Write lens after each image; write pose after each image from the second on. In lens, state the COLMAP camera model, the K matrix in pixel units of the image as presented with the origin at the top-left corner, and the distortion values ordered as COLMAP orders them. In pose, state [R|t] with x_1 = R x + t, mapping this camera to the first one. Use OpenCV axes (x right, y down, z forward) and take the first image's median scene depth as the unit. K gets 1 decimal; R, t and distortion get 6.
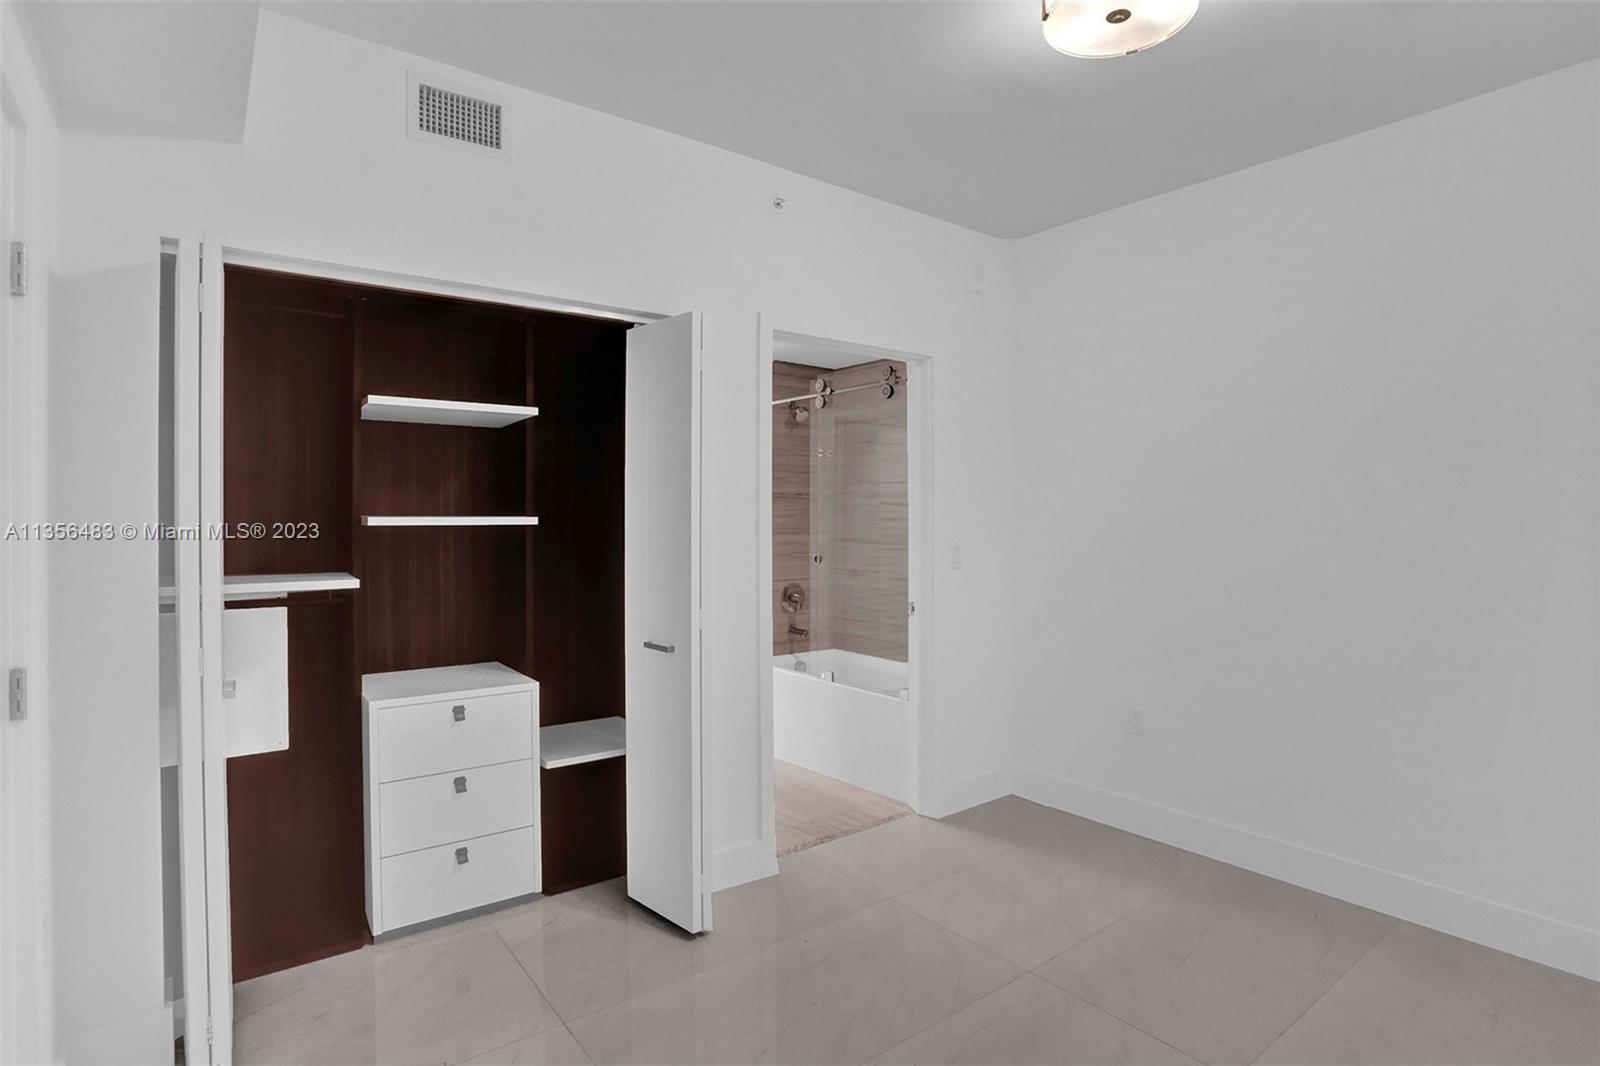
lens RADIAL K [[811.3, 0, 794.5], [0, 811.3, 529.0], [0, 0, 1]] dist [-0.070971, 0.030776]
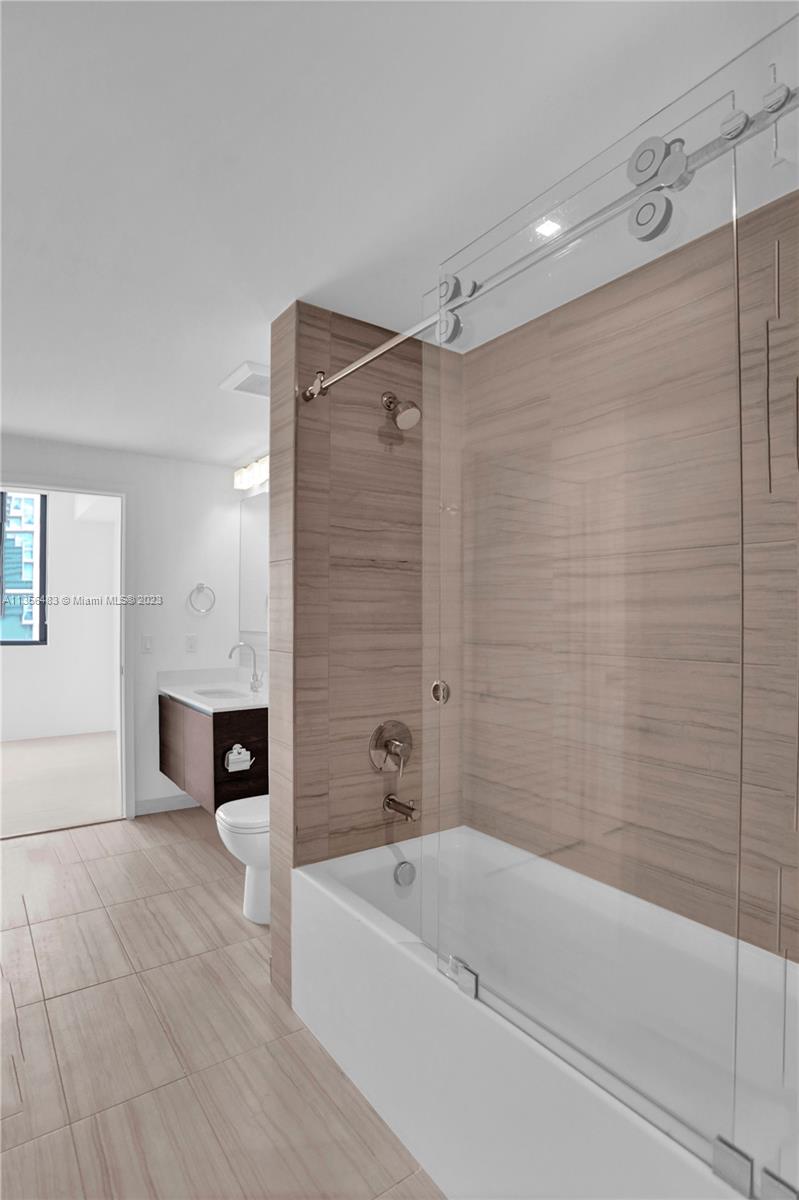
lens RADIAL K [[608.4, 0, 389.8], [0, 608.4, 609.4], [0, 0, 1]] dist [-0.070971, 0.030776]
pose [[0.999244, 0.003699, -0.038693, 0.012603], [-0.004867, 0.999534, -0.030132, 0.002894], [0.038564, 0.030297, 0.998797, 0.579115]]
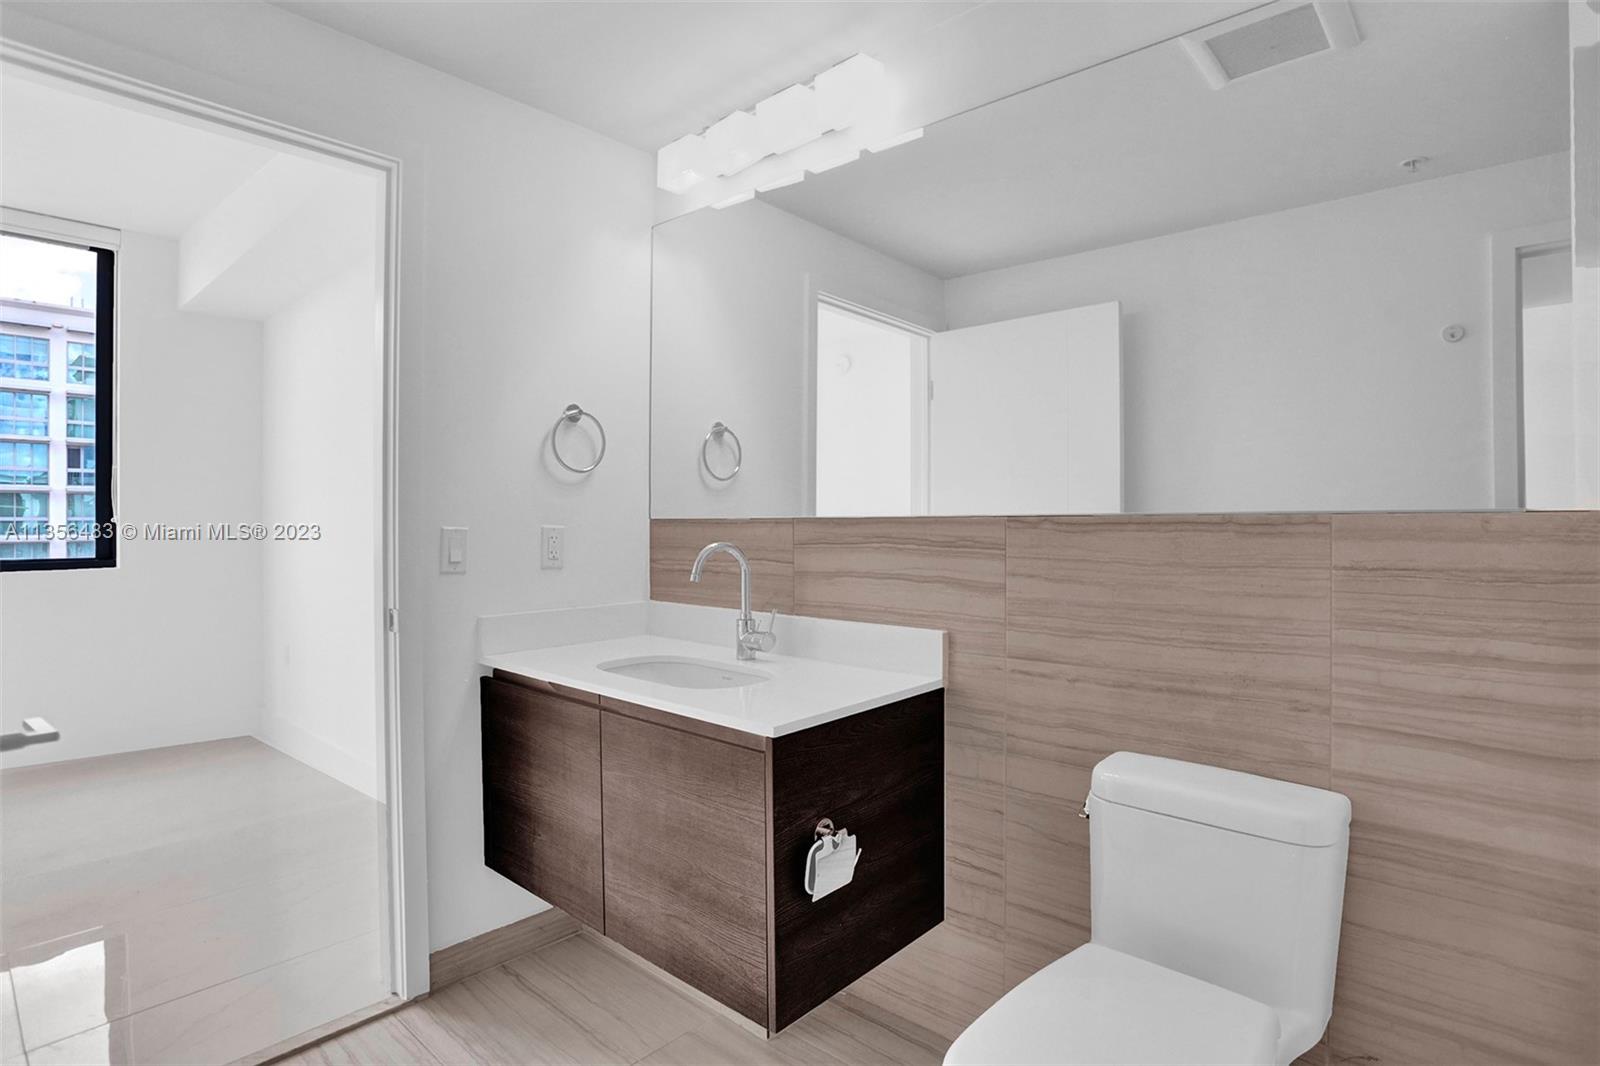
lens RADIAL K [[811.3, 0, 778.0], [0, 811.3, 508.8], [0, 0, 1]] dist [-0.070971, 0.030776]
pose [[0.983662, 0.000522, 0.180026, -0.267437], [0.005911, 0.999363, -0.035194, 0.022175], [-0.179930, 0.035683, 0.983032, 0.946651]]
